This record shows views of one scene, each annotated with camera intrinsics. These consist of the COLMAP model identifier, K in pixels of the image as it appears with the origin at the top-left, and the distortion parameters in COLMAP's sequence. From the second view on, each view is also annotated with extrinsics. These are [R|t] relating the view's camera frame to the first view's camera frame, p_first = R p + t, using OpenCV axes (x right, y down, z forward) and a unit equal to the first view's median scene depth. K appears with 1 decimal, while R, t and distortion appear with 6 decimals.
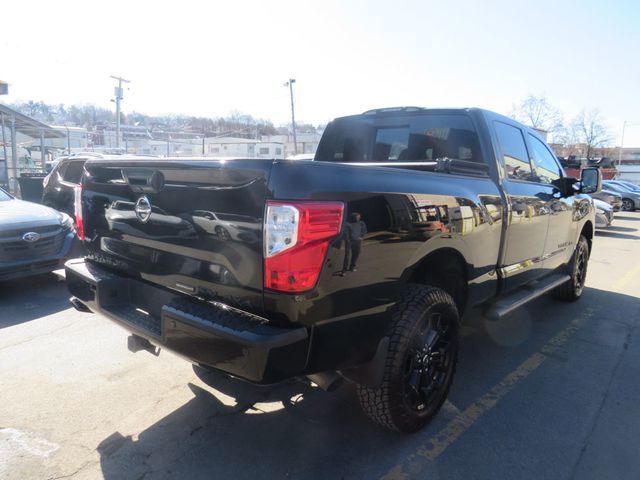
lens RADIAL K [[470.5, 0, 320.0], [0, 470.5, 240.0], [0, 0, 1]] dist [-0.010607, 0.000746]
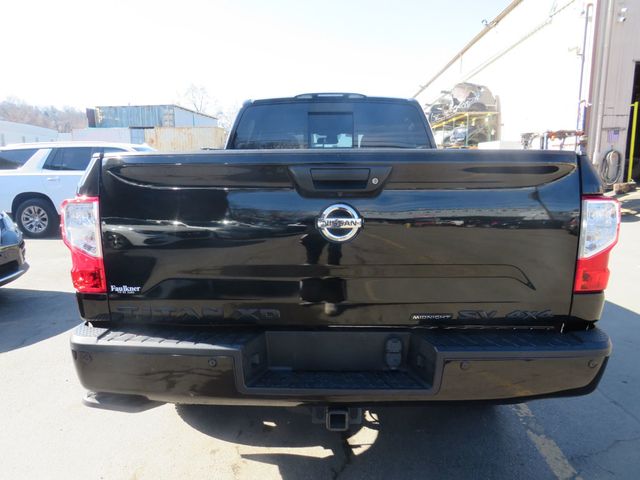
lens RADIAL K [[458.7, 0, 320.0], [0, 458.7, 240.0], [0, 0, 1]] dist [-0.001989, -0.038474]
pose [[0.760904, -0.140829, 0.633397, -0.574879], [0.118426, 0.989908, 0.077830, -0.070515], [-0.637965, 0.015790, 0.769903, 0.349268]]
